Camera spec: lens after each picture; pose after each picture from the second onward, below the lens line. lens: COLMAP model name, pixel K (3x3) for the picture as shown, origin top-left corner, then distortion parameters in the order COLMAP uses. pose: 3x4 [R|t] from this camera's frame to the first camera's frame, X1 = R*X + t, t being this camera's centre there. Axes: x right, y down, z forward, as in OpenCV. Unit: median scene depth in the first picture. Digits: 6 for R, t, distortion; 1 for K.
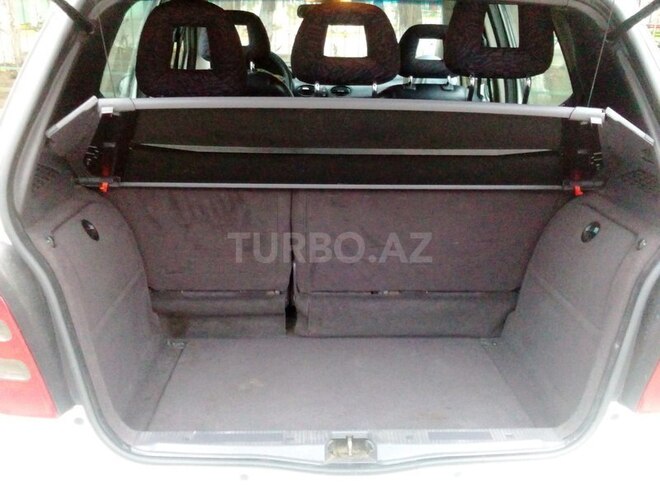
lens RADIAL K [[704.7, 0, 330.0], [0, 704.7, 247.5], [0, 0, 1]] dist [0.017892, -0.012858]
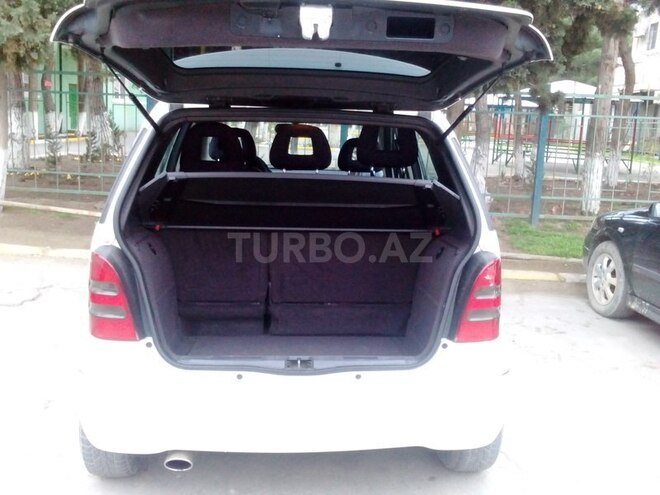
lens RADIAL K [[704.7, 0, 330.0], [0, 704.7, 247.5], [0, 0, 1]] dist [0.017892, -0.012858]
pose [[0.999554, 0.006284, 0.029194, 0.050606], [-0.001736, 0.988185, -0.153258, 0.250367], [-0.029812, 0.153139, 0.987755, -0.769176]]
